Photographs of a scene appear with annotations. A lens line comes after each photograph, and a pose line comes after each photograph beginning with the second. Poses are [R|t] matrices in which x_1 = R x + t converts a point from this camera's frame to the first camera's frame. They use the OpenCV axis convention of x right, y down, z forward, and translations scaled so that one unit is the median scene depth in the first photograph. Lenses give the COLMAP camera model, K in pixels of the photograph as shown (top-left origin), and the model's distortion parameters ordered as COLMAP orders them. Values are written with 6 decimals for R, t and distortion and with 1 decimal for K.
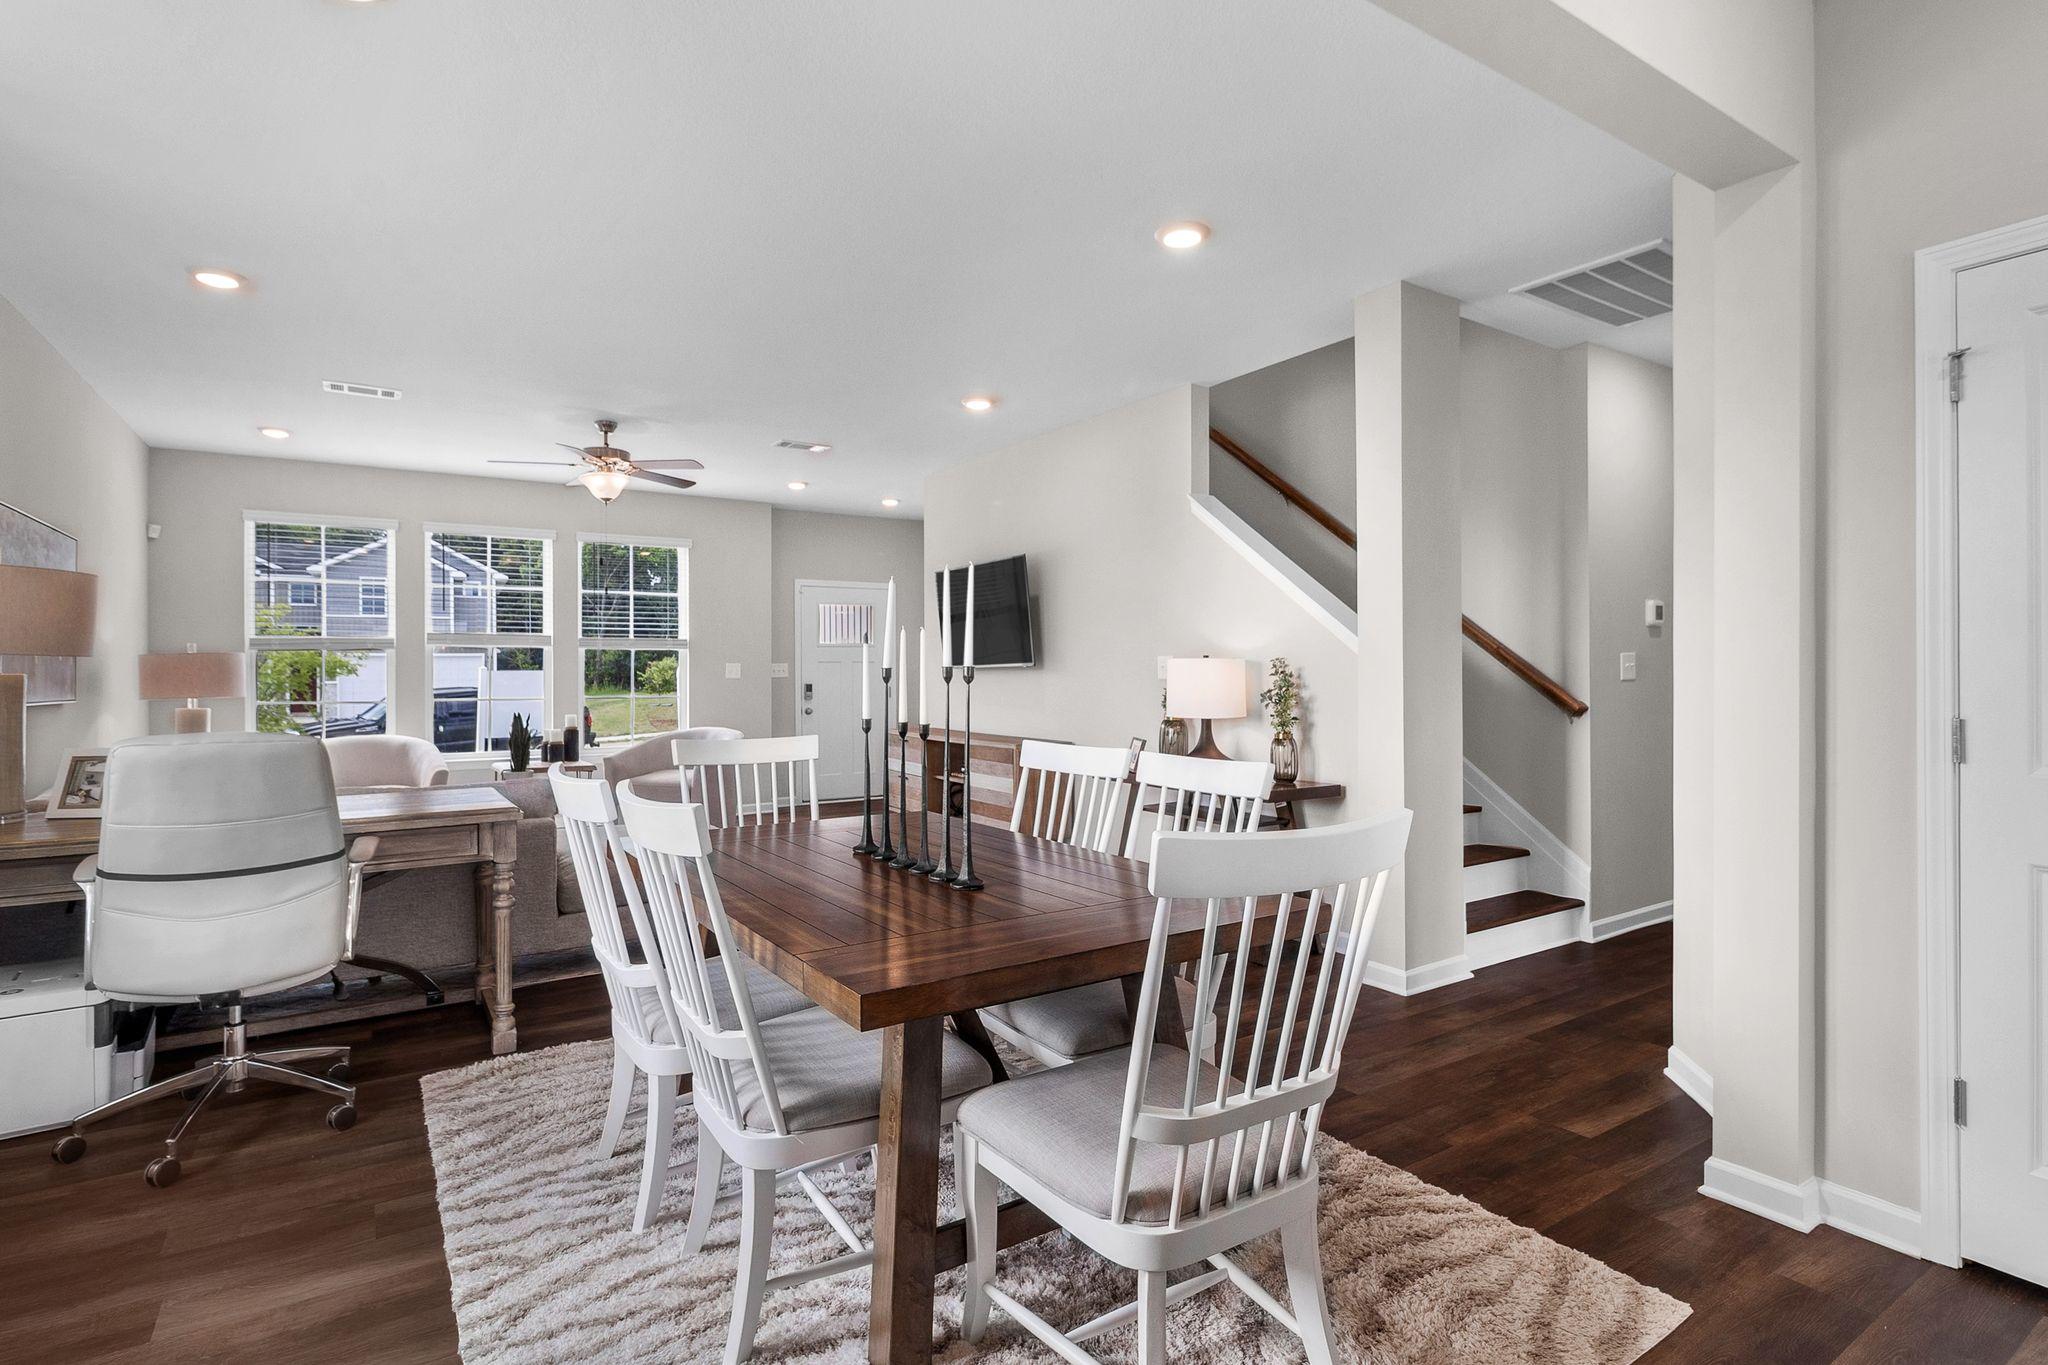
lens RADIAL K [[1012.1, 0, 1017.2], [0, 1012.1, 675.7], [0, 0, 1]] dist [-0.018017, 0.000259]
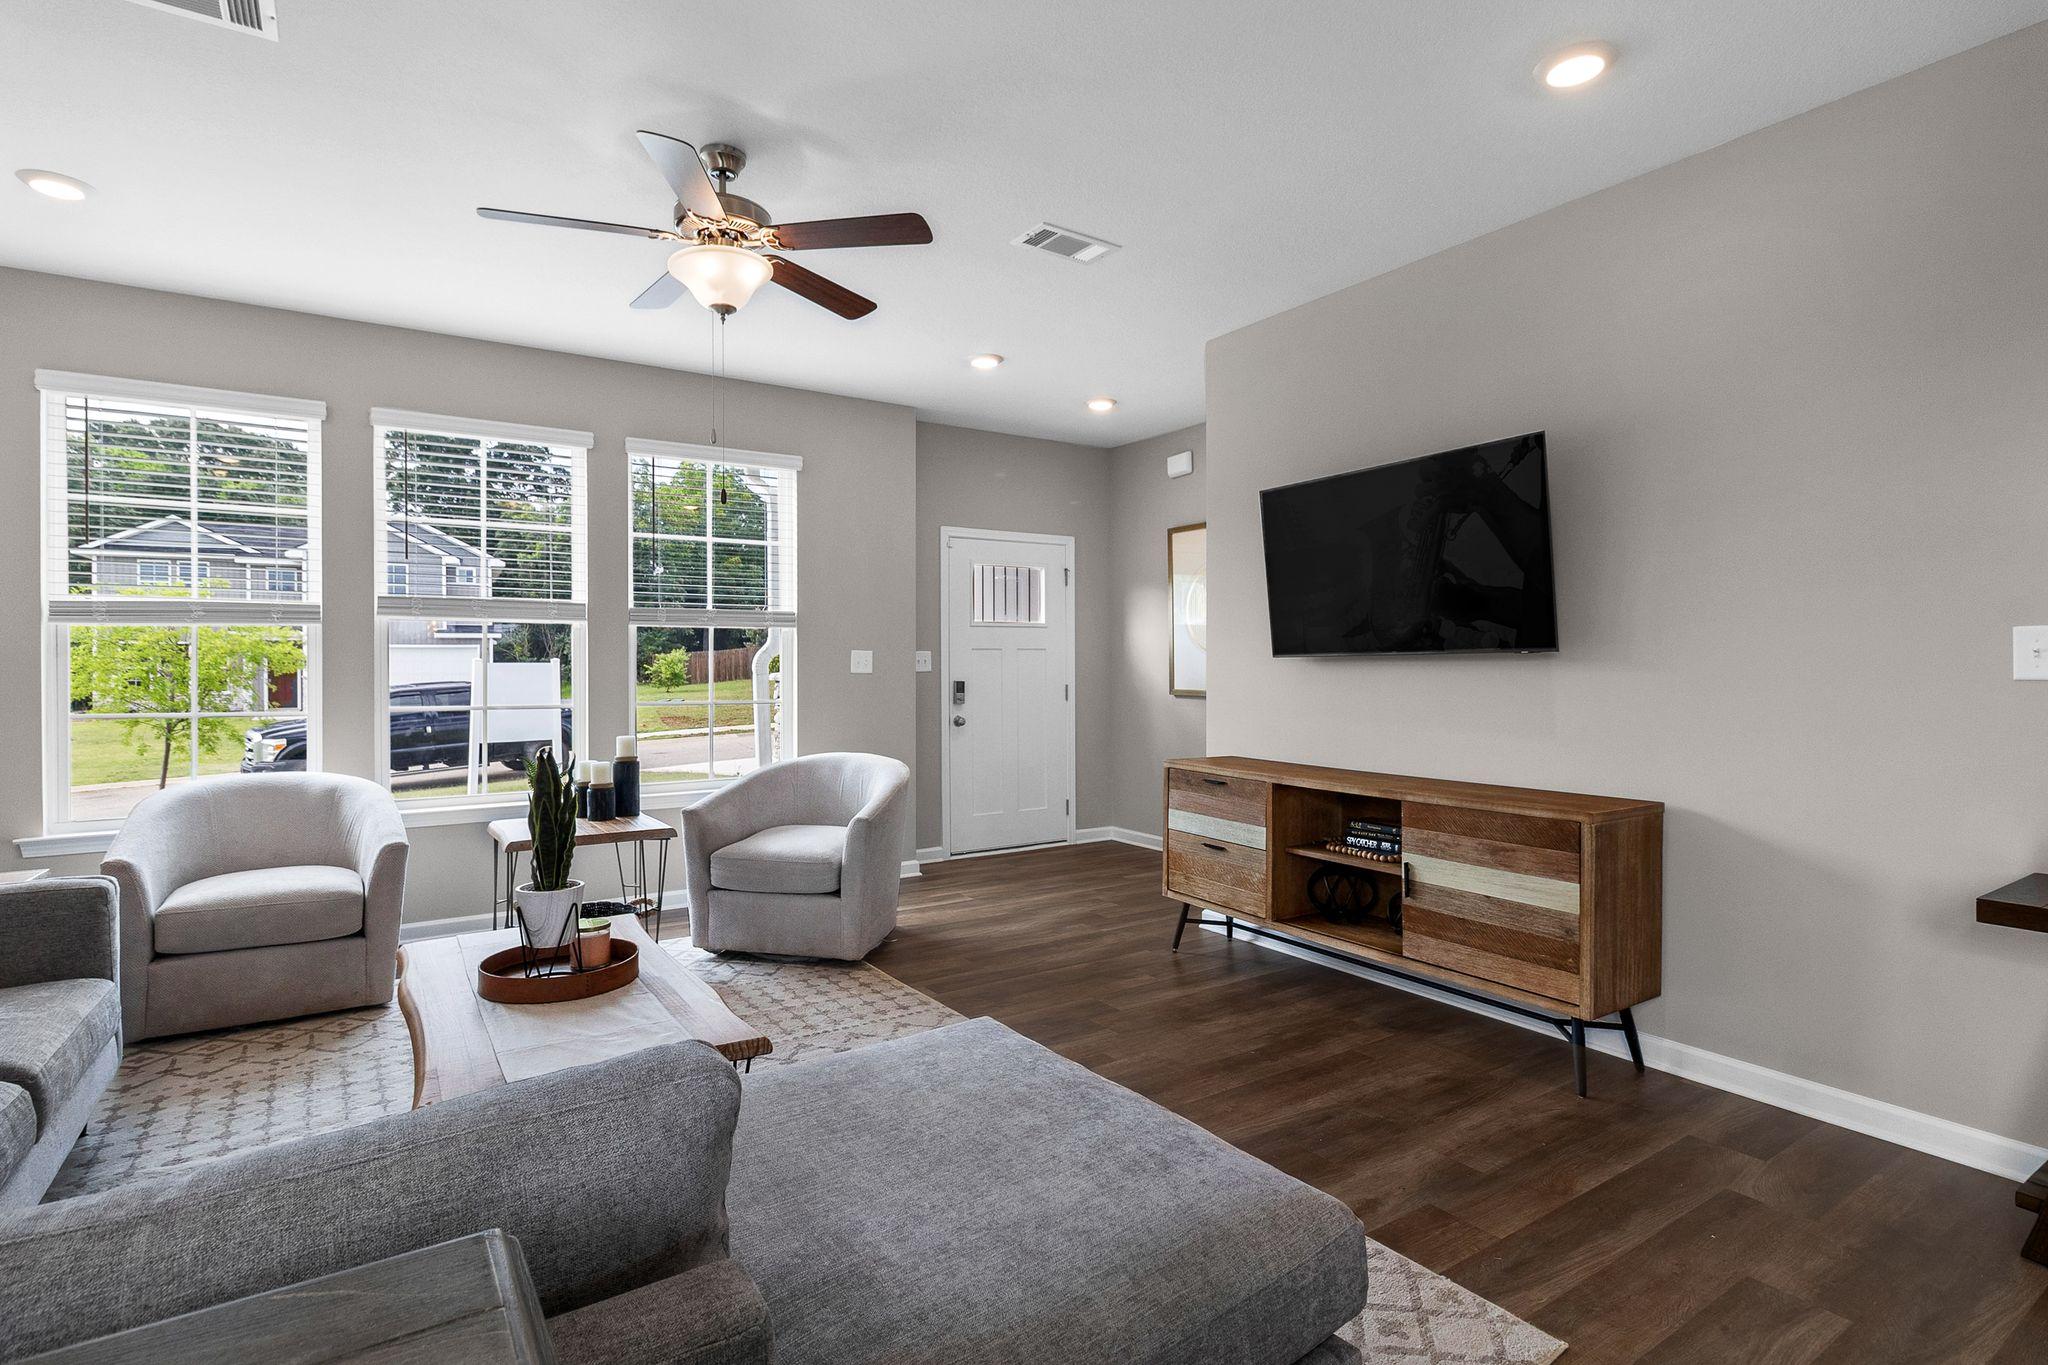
lens RADIAL K [[1012.1, 0, 1030.8], [0, 1012.1, 678.1], [0, 0, 1]] dist [-0.018017, 0.000259]
pose [[0.999904, 0.001795, 0.013736, -0.193555], [-0.001917, 0.999959, 0.008865, -0.000275], [-0.013720, -0.008890, 0.999866, 0.371349]]
